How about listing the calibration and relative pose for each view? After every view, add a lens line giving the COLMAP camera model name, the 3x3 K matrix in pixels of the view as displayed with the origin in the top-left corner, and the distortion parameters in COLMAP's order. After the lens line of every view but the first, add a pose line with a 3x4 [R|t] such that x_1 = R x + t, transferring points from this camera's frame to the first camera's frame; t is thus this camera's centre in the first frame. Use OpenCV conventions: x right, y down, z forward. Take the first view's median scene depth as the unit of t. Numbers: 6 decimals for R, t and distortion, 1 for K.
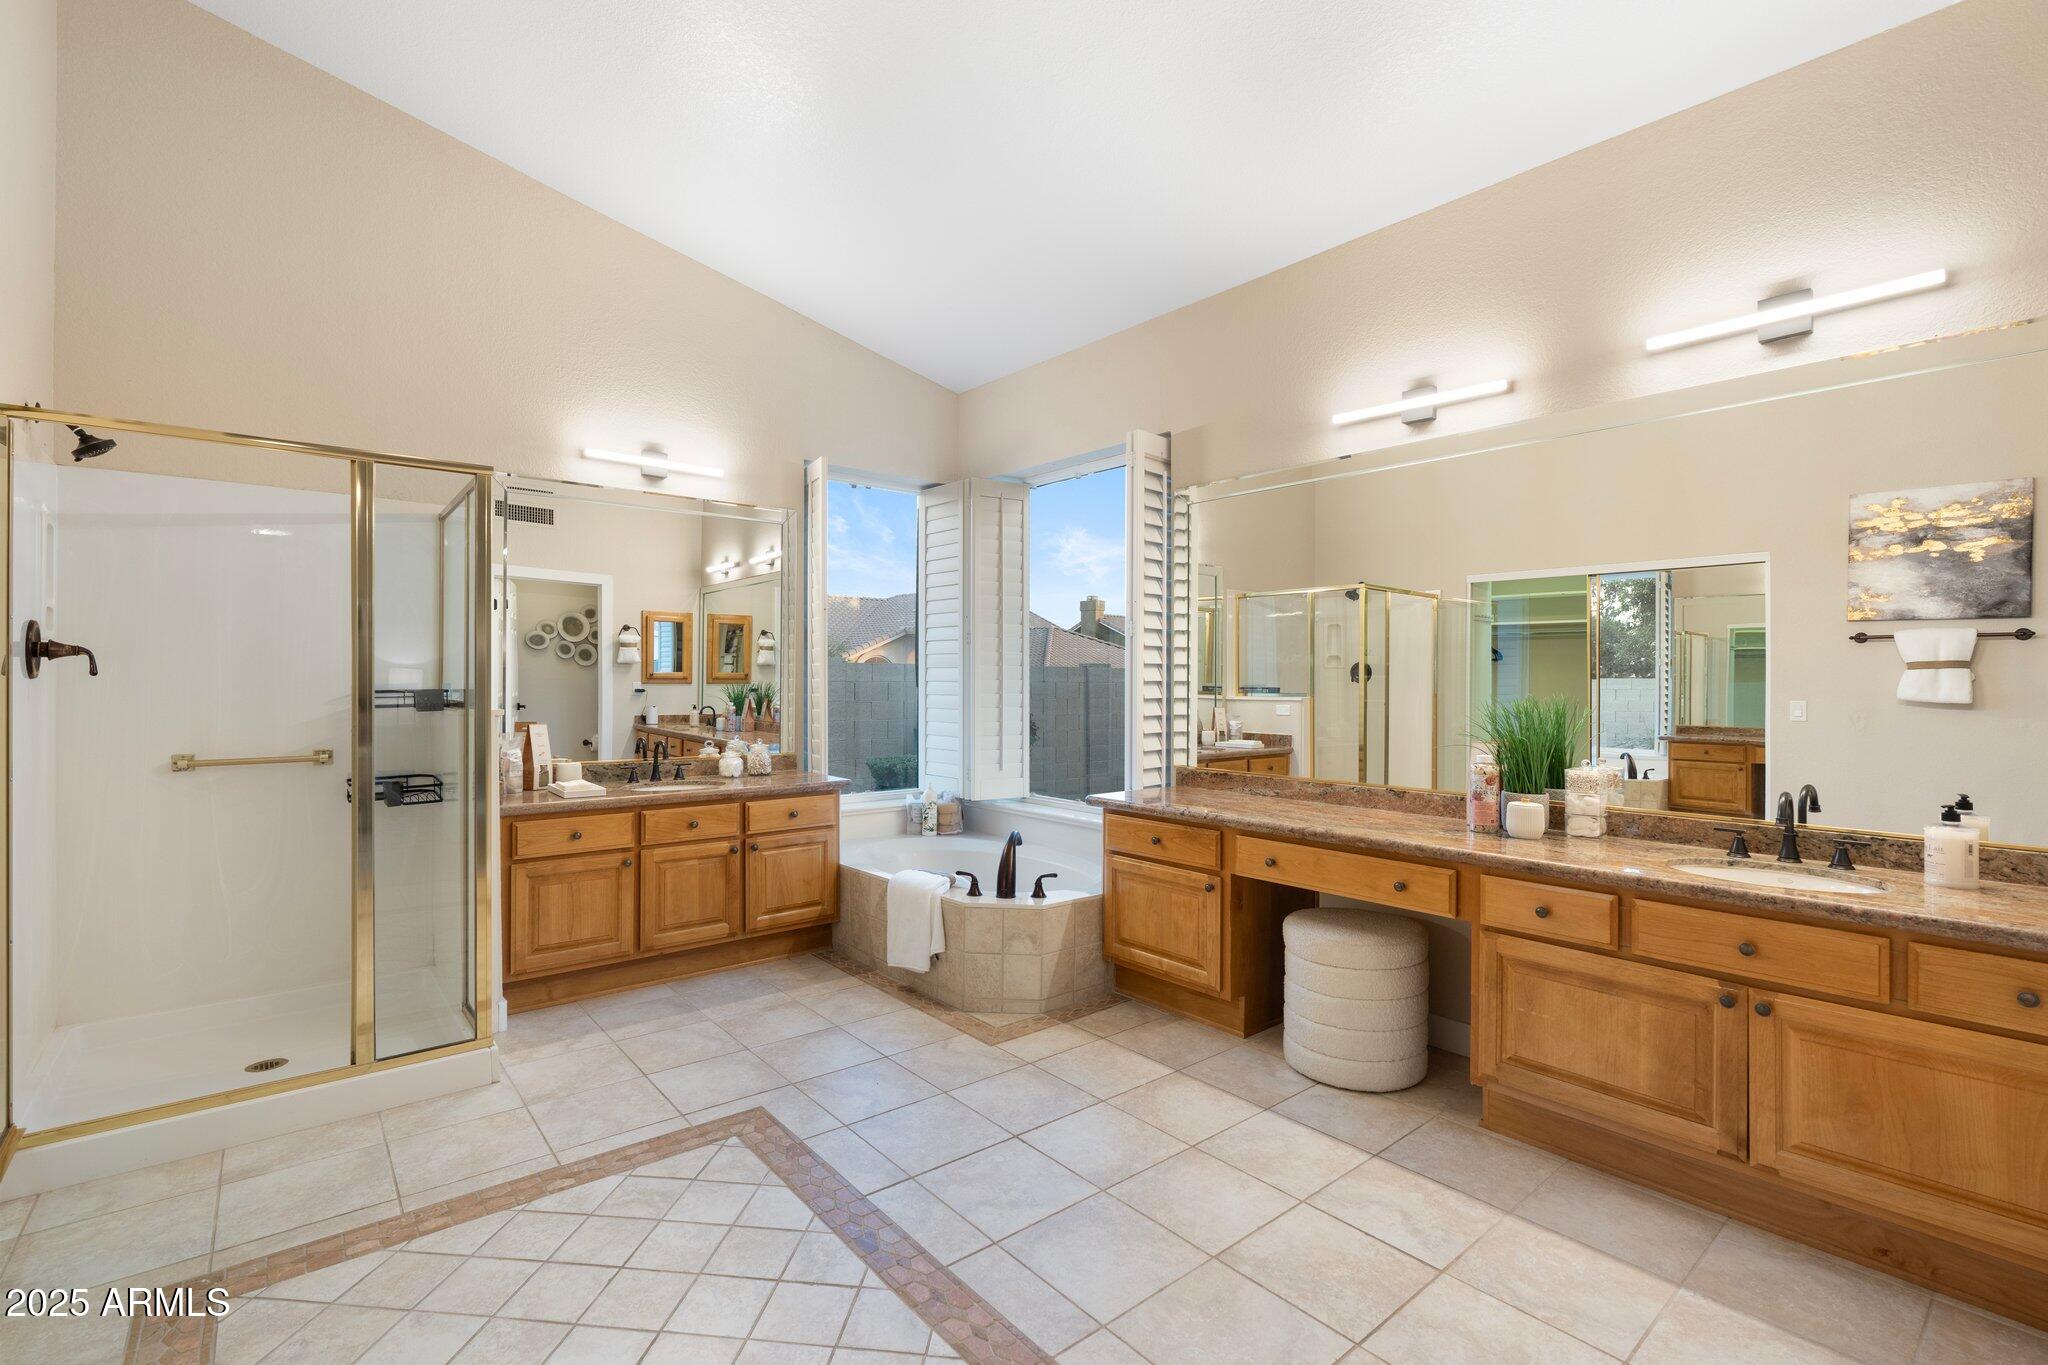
lens RADIAL K [[918.5, 0, 1013.3], [0, 918.5, 670.9], [0, 0, 1]] dist [-0.012097, 0.005484]
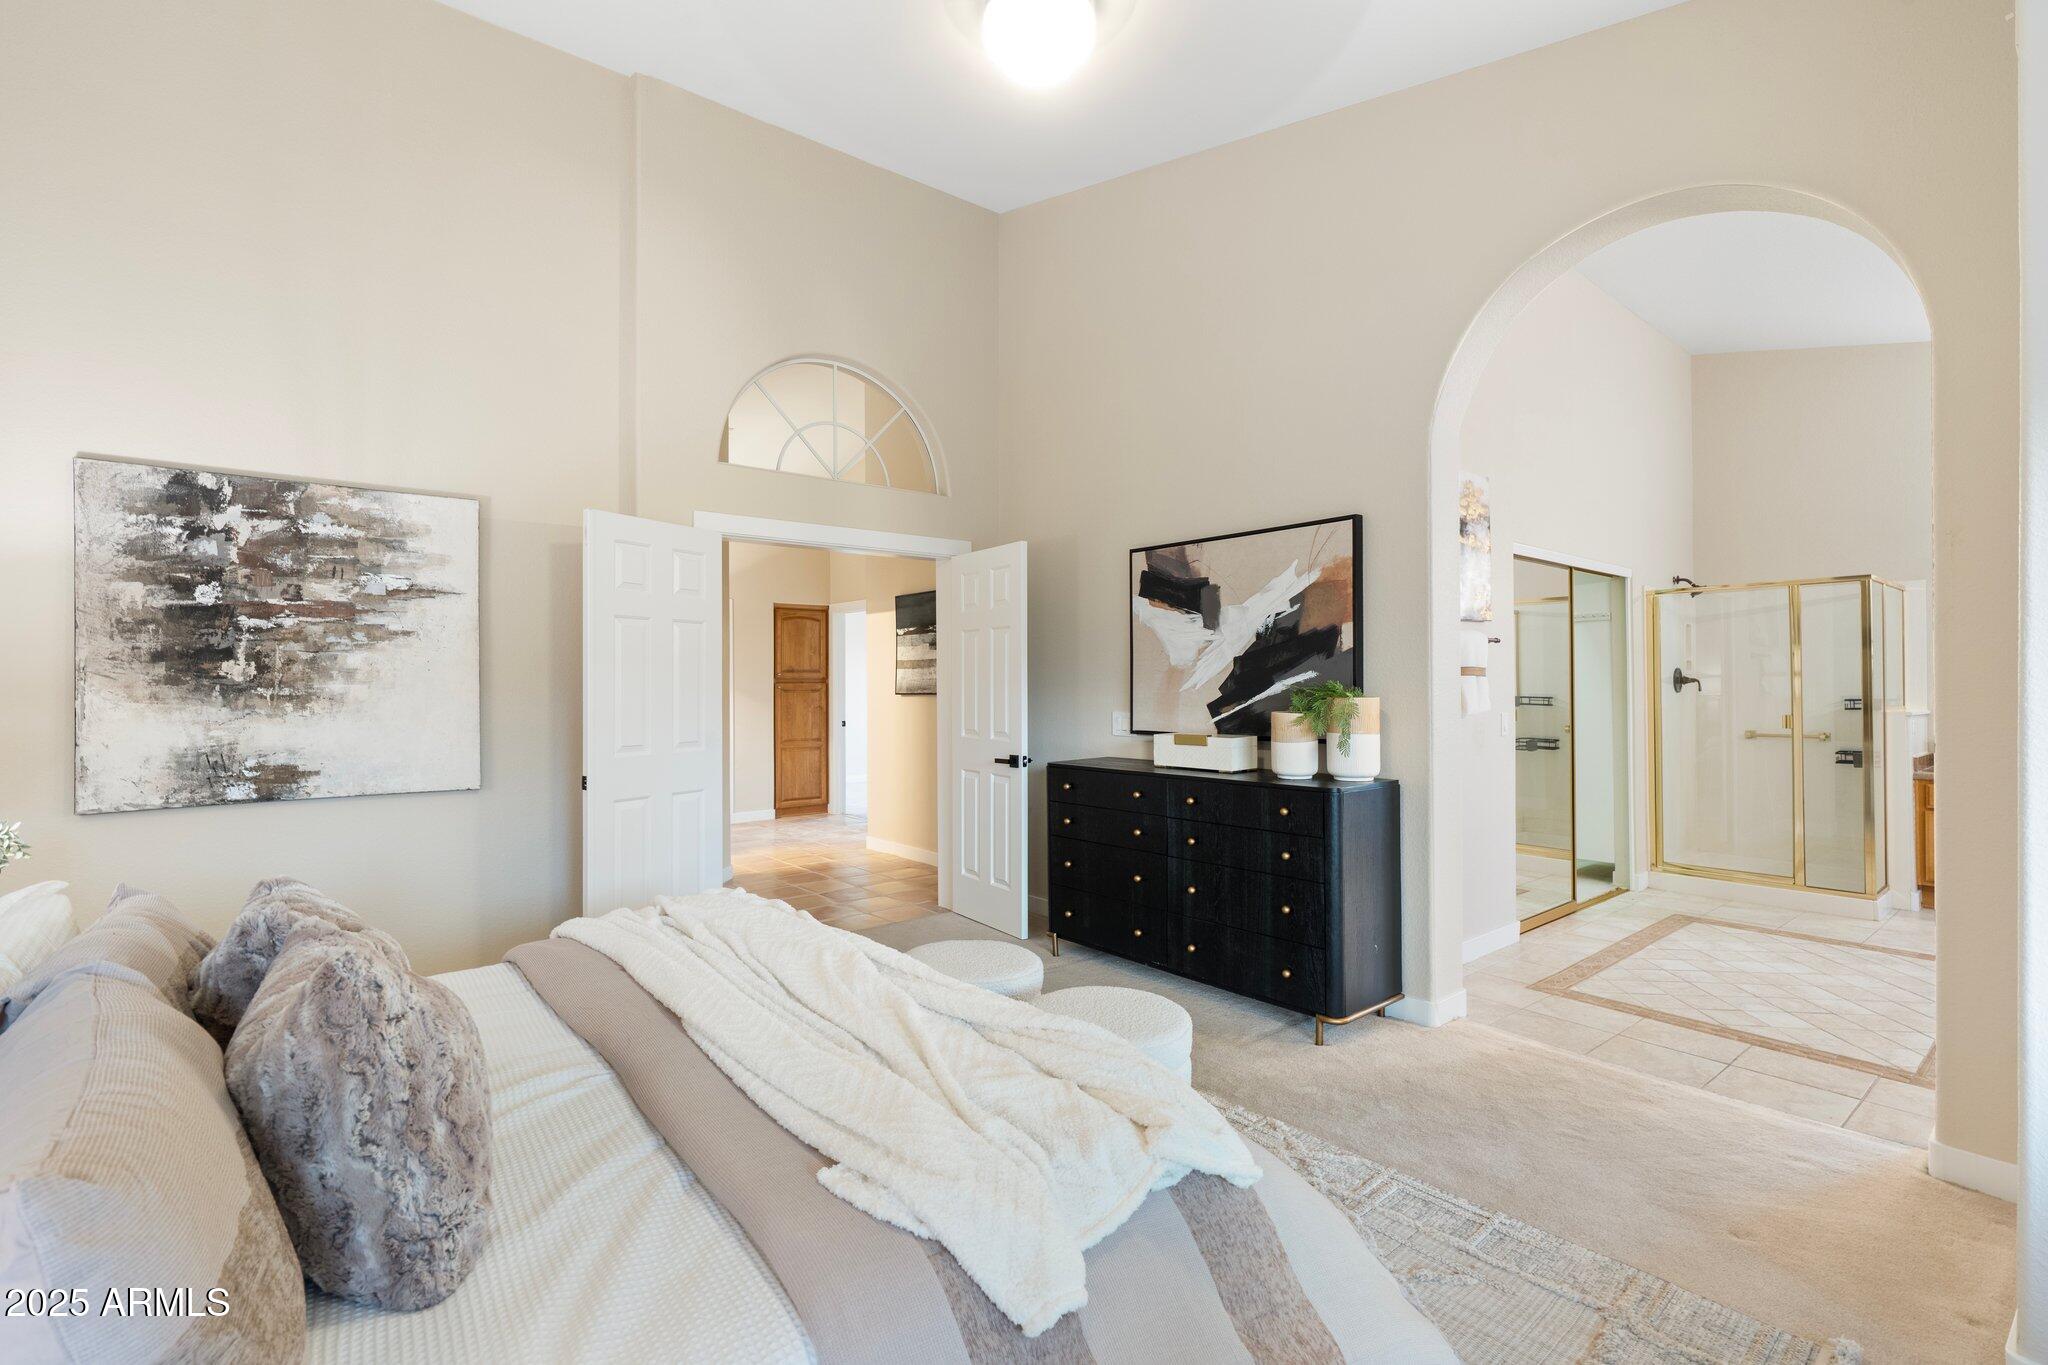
lens RADIAL K [[918.5, 0, 1013.3], [0, 918.5, 670.9], [0, 0, 1]] dist [-0.012097, 0.005484]
pose [[-0.031312, -0.012692, -0.999429, 0.877413], [0.006735, 0.999894, -0.012908, -0.019303], [0.999487, -0.007135, -0.031223, -0.418010]]
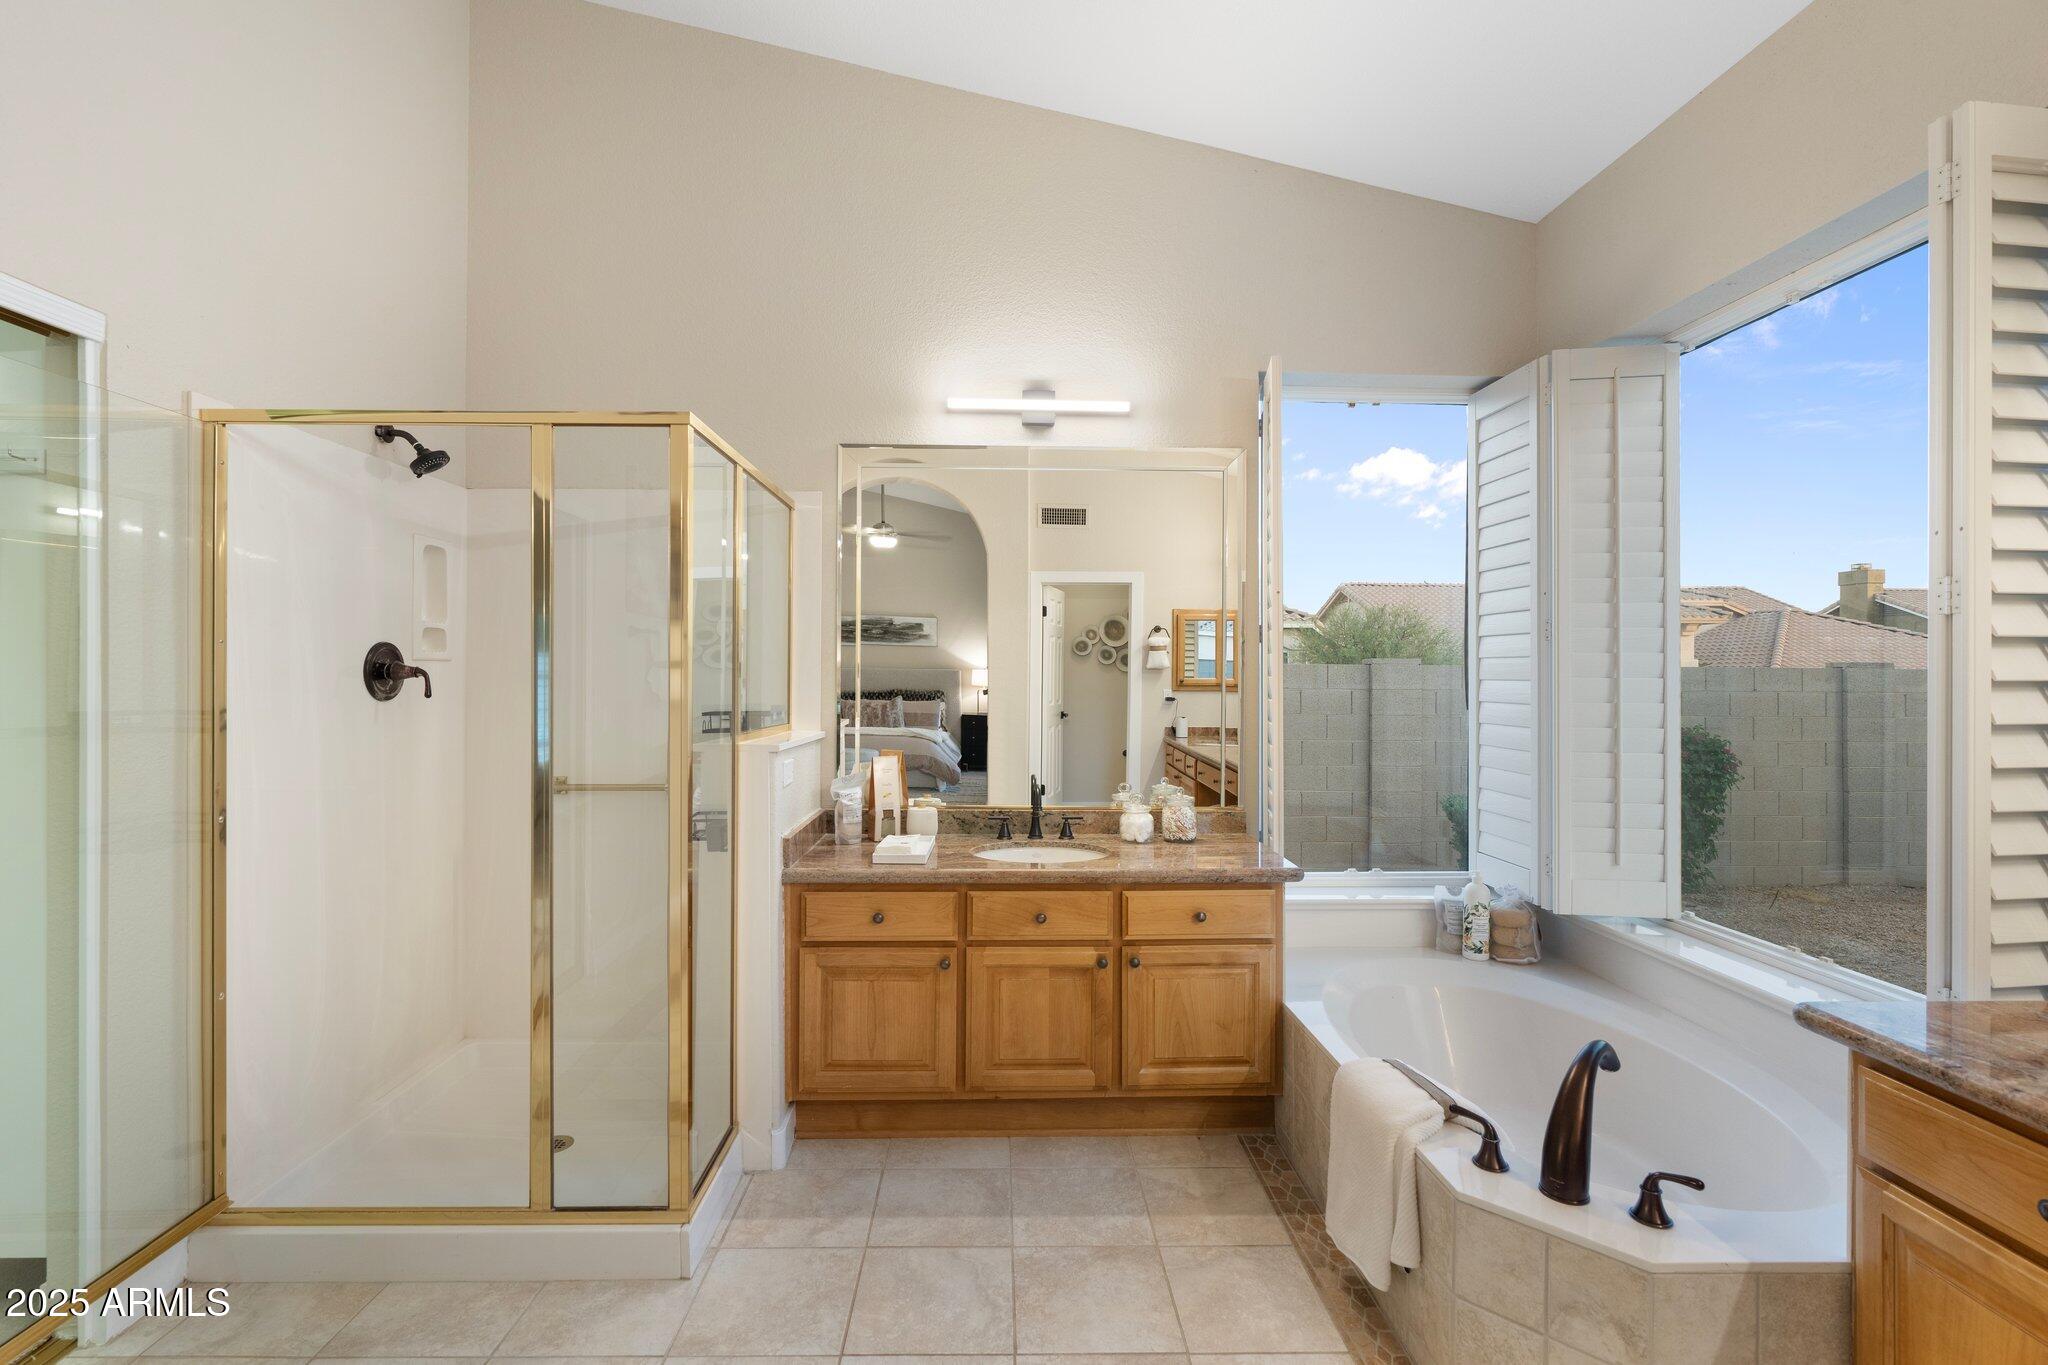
lens RADIAL K [[918.5, 0, 1013.3], [0, 918.5, 670.9], [0, 0, 1]] dist [-0.012097, 0.005484]
pose [[0.787335, -0.003327, -0.616516, 0.050790], [0.004481, 0.999990, 0.000326, -0.014476], [0.616509, -0.003020, 0.787342, 0.419013]]
